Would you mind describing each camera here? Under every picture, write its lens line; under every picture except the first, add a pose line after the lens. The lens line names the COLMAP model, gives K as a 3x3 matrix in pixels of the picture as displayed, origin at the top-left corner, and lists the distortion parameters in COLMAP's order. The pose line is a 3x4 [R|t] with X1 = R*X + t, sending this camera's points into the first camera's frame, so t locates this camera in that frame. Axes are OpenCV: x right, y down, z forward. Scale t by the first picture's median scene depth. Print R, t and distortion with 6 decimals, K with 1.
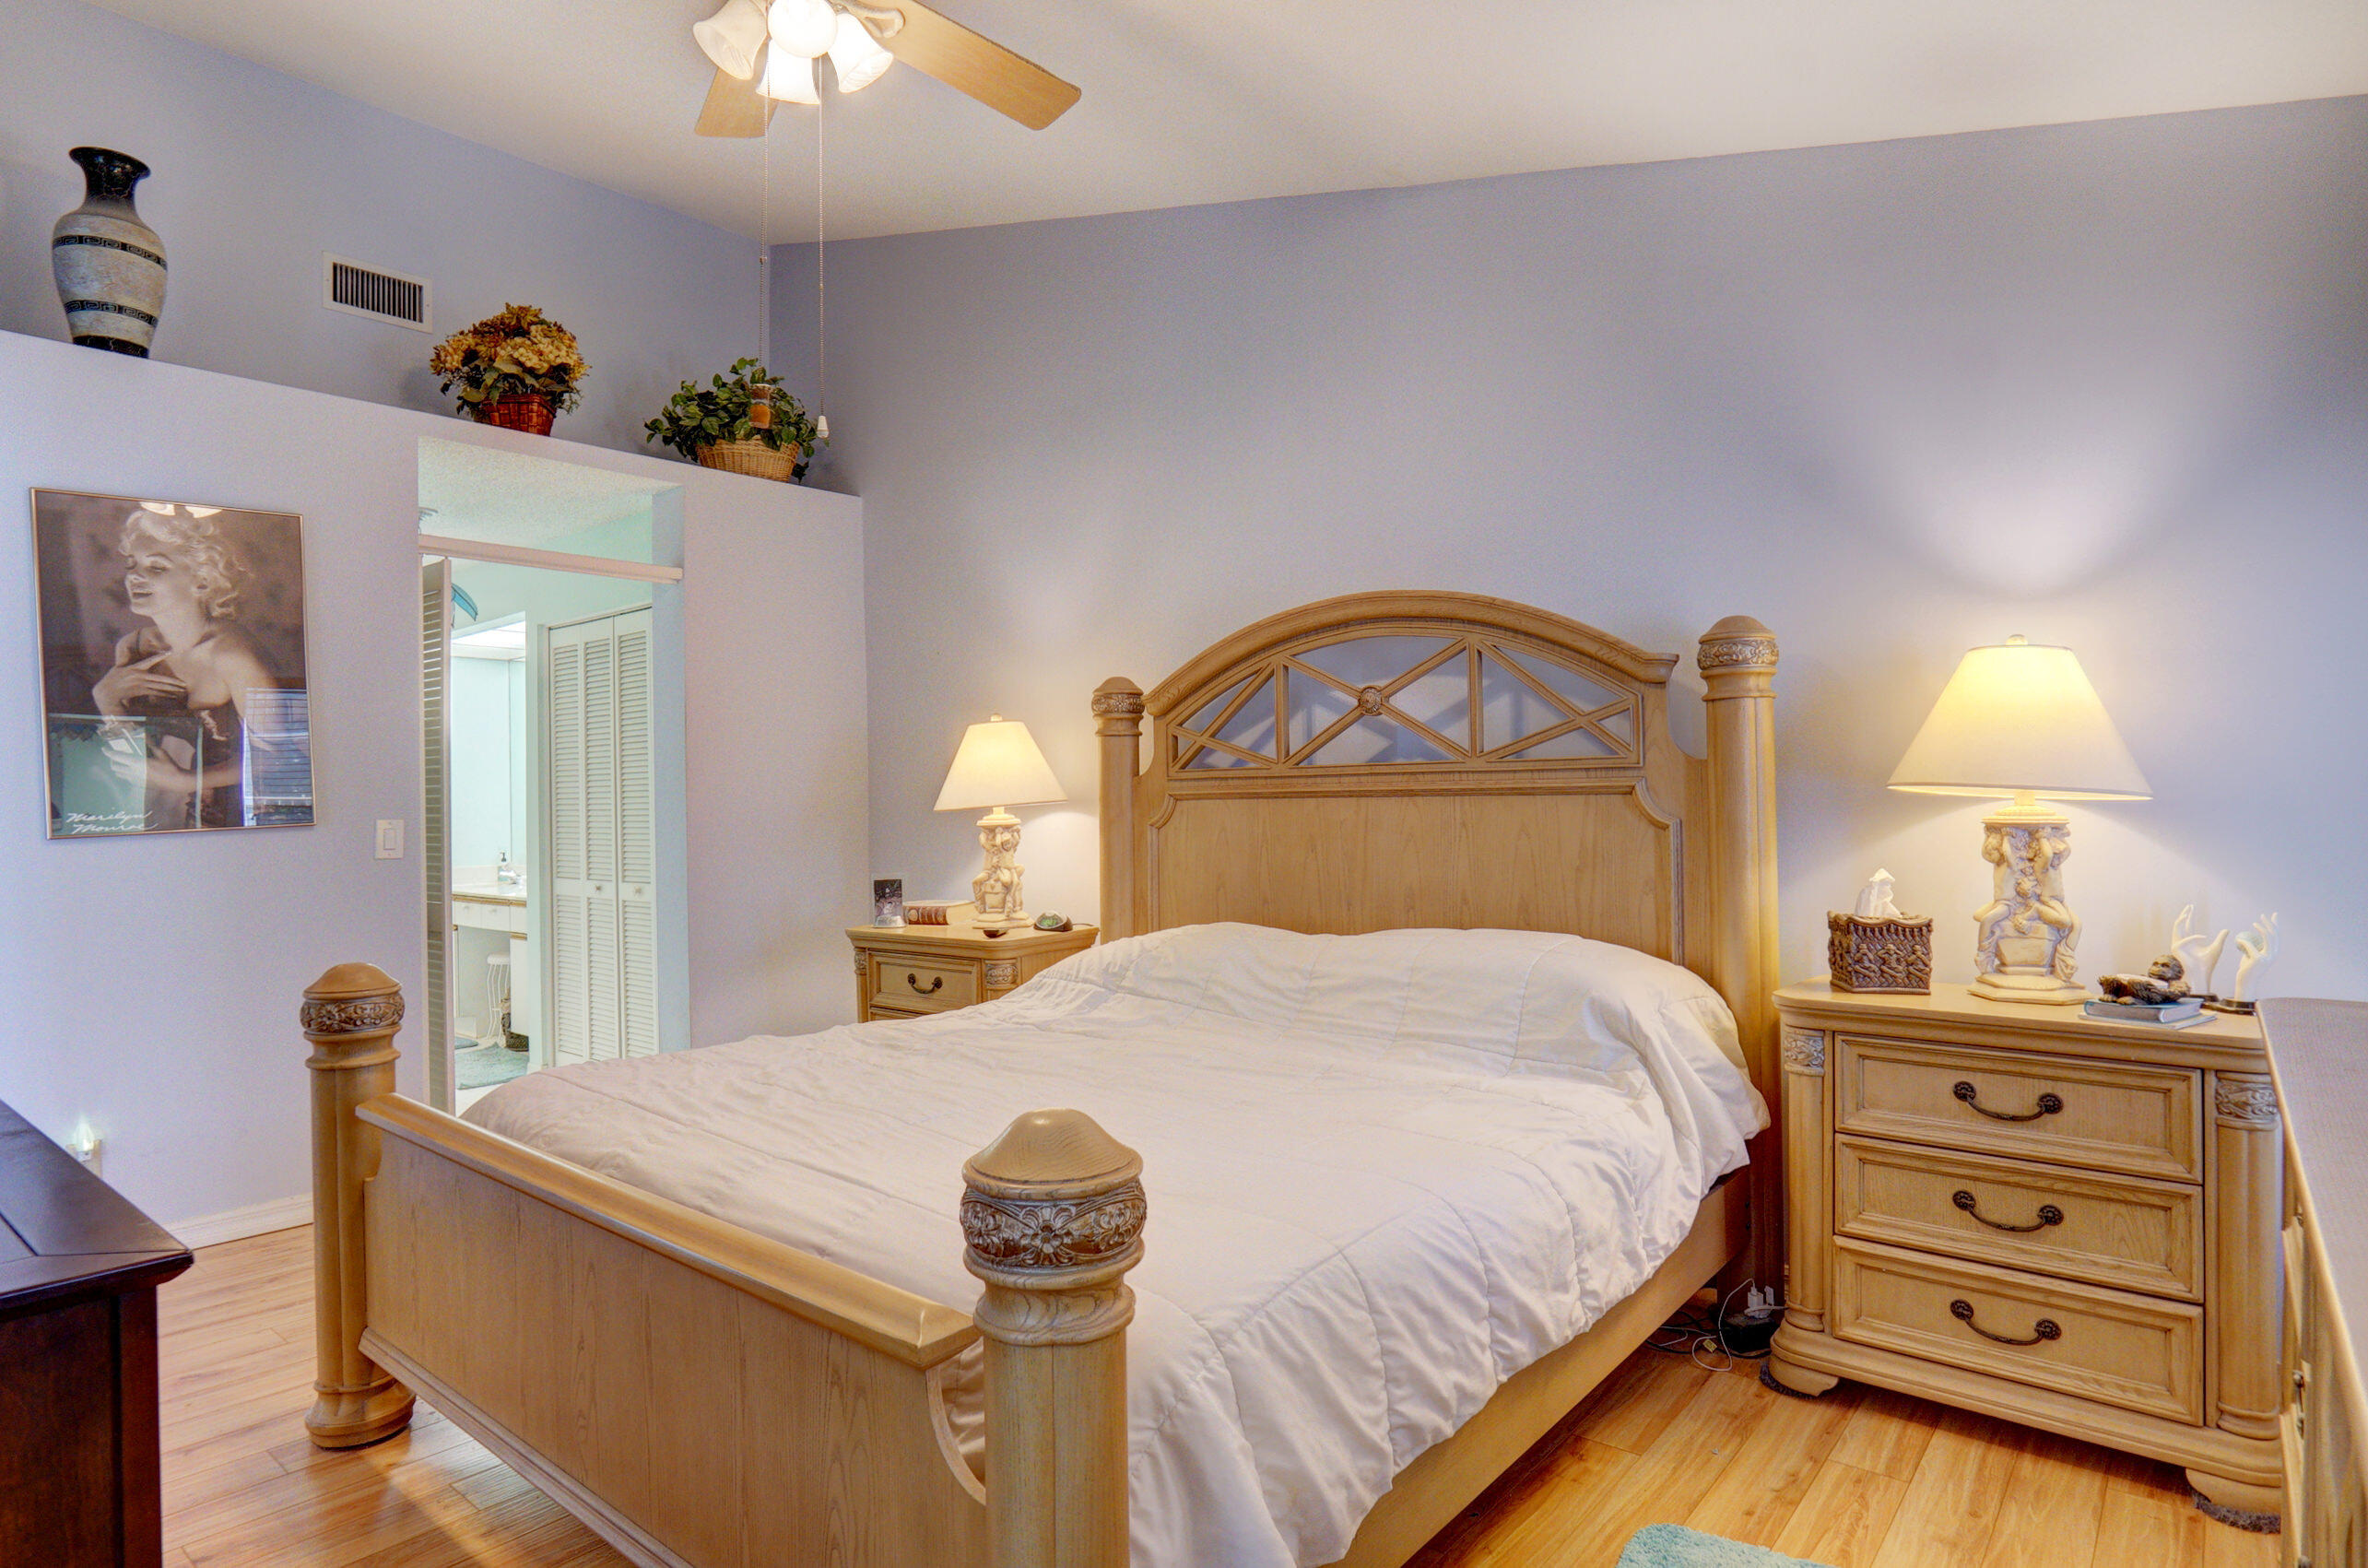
lens RADIAL K [[1277.1, 0, 1188.2], [0, 1277.1, 789.7], [0, 0, 1]] dist [-0.001546, -0.000738]
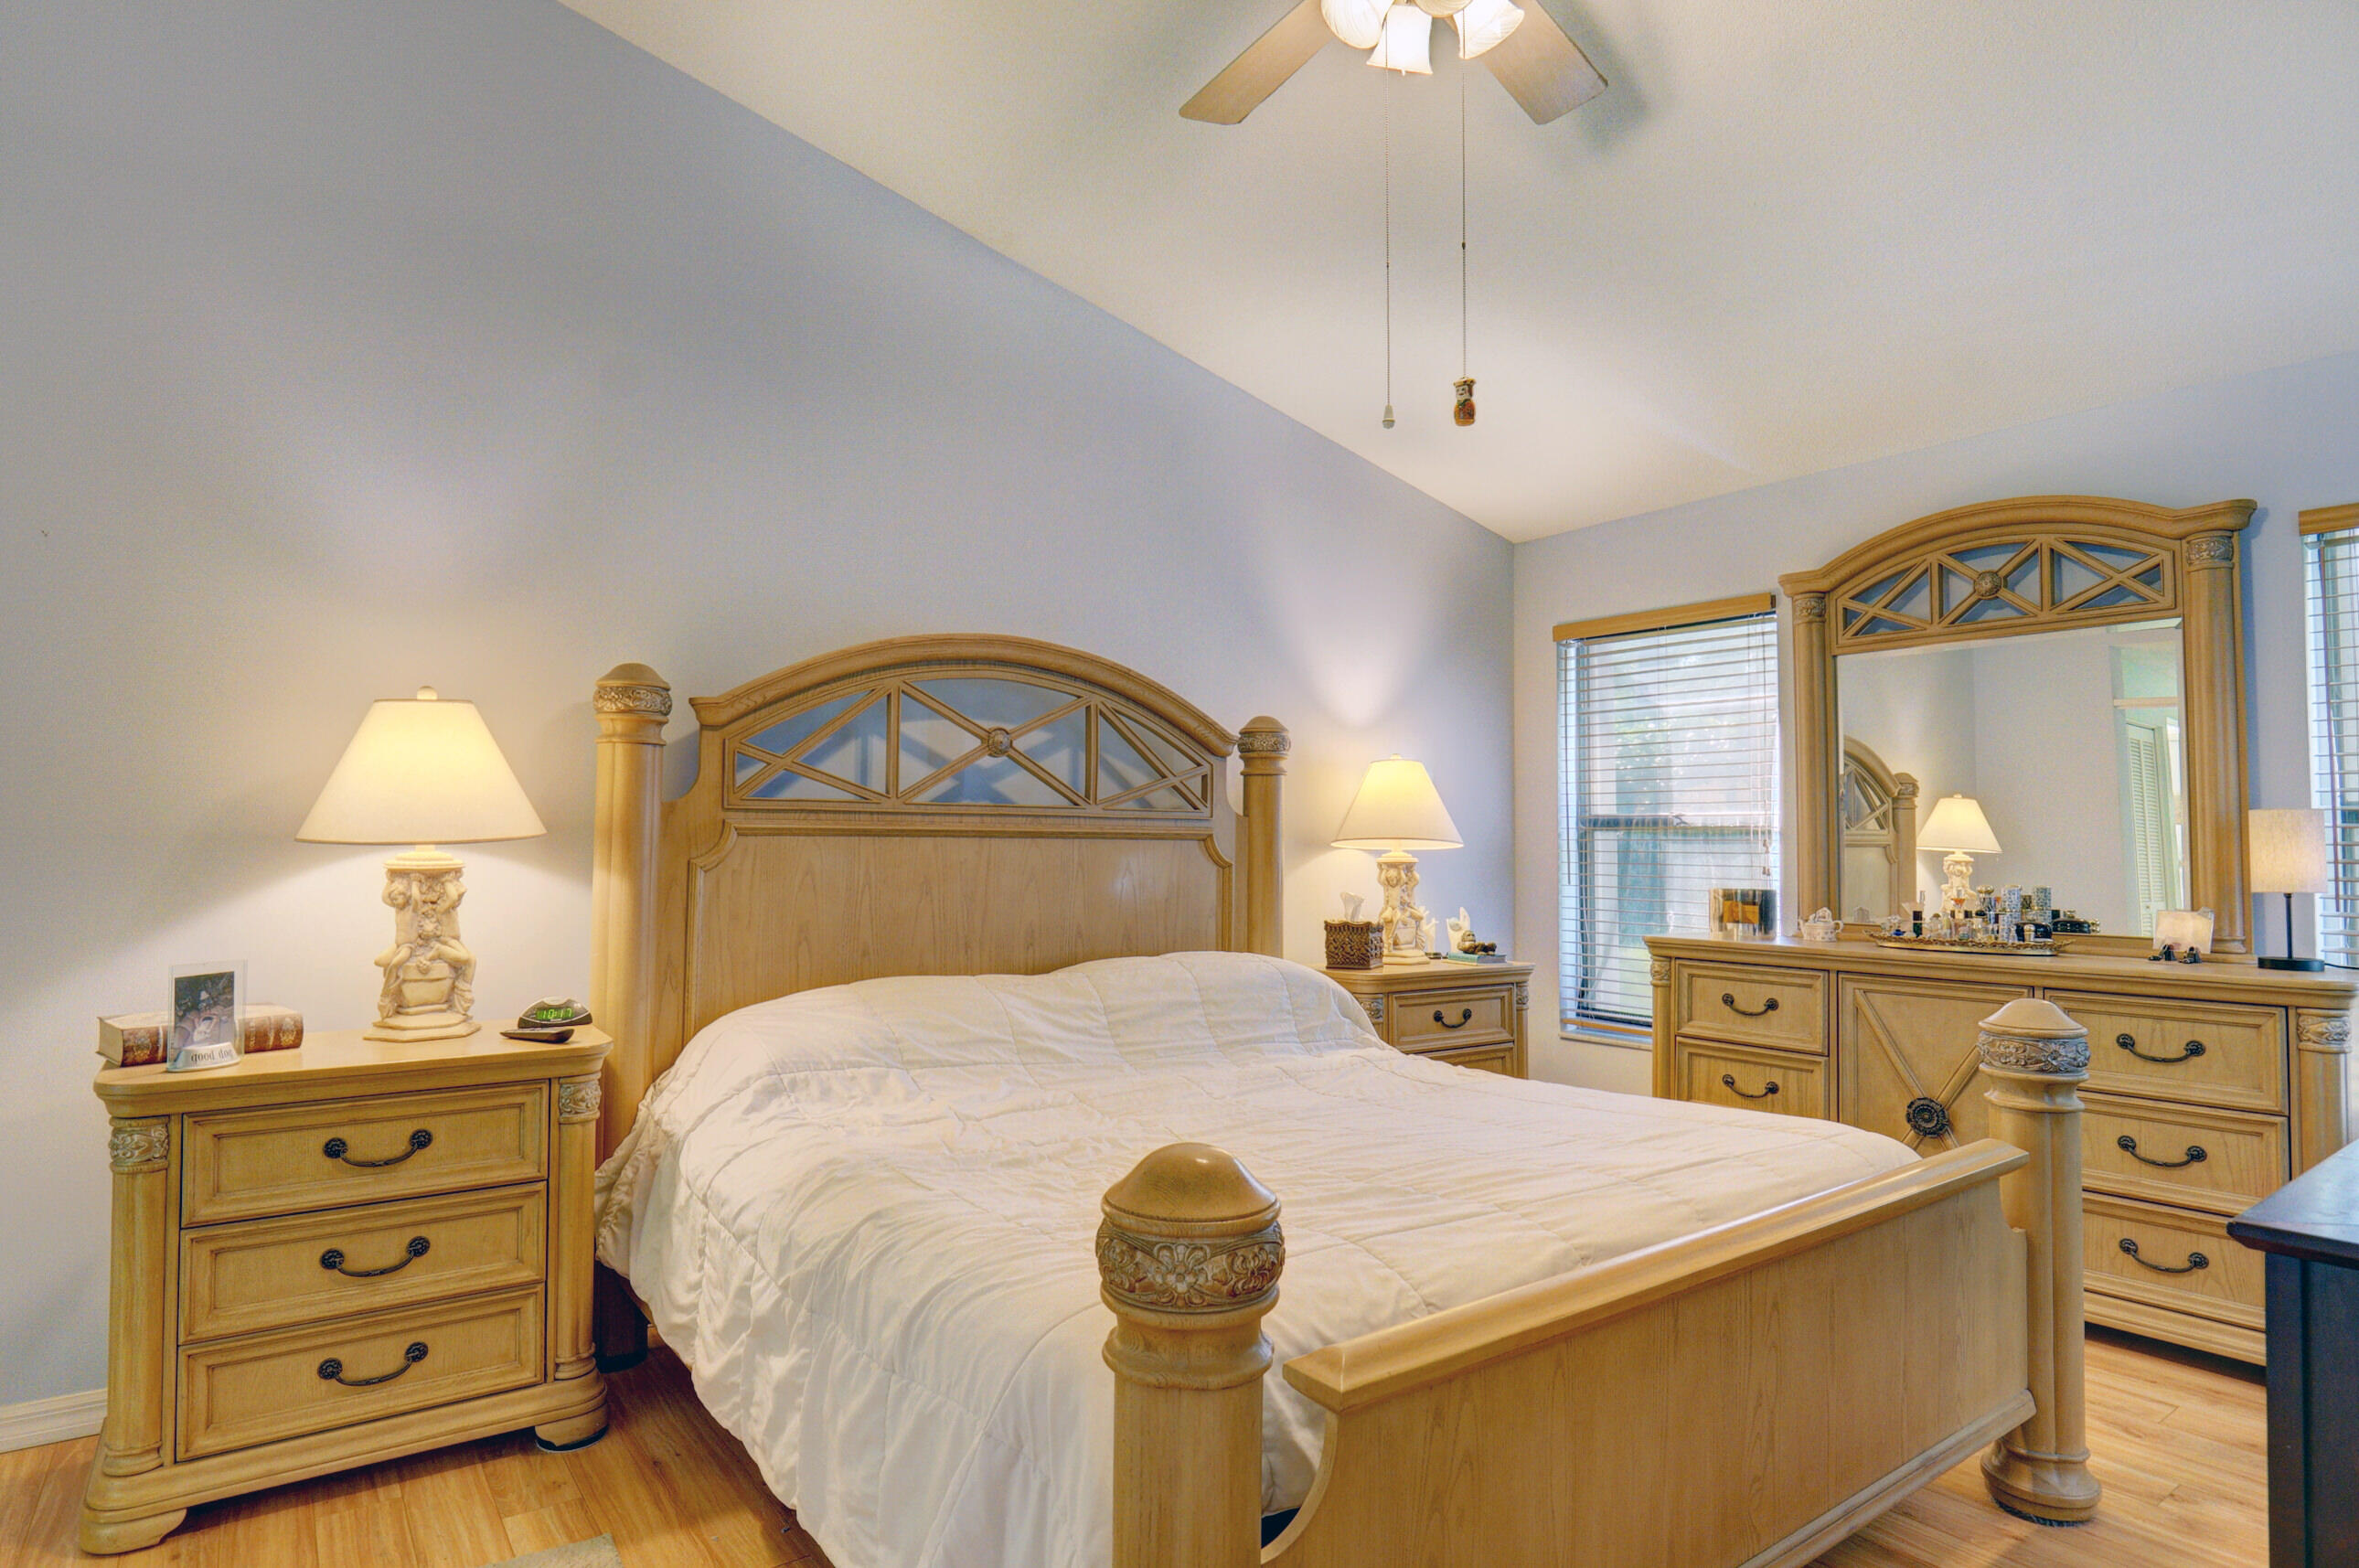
lens RADIAL K [[1273.5, 0, 1187.2], [0, 1273.5, 781.5], [0, 0, 1]] dist [-0.021656, 0.002429]
pose [[0.260437, 0.060813, 0.963574, -0.184706], [-0.019352, 0.998143, -0.057764, 0.003899], [-0.965297, -0.003603, 0.261130, 0.139470]]
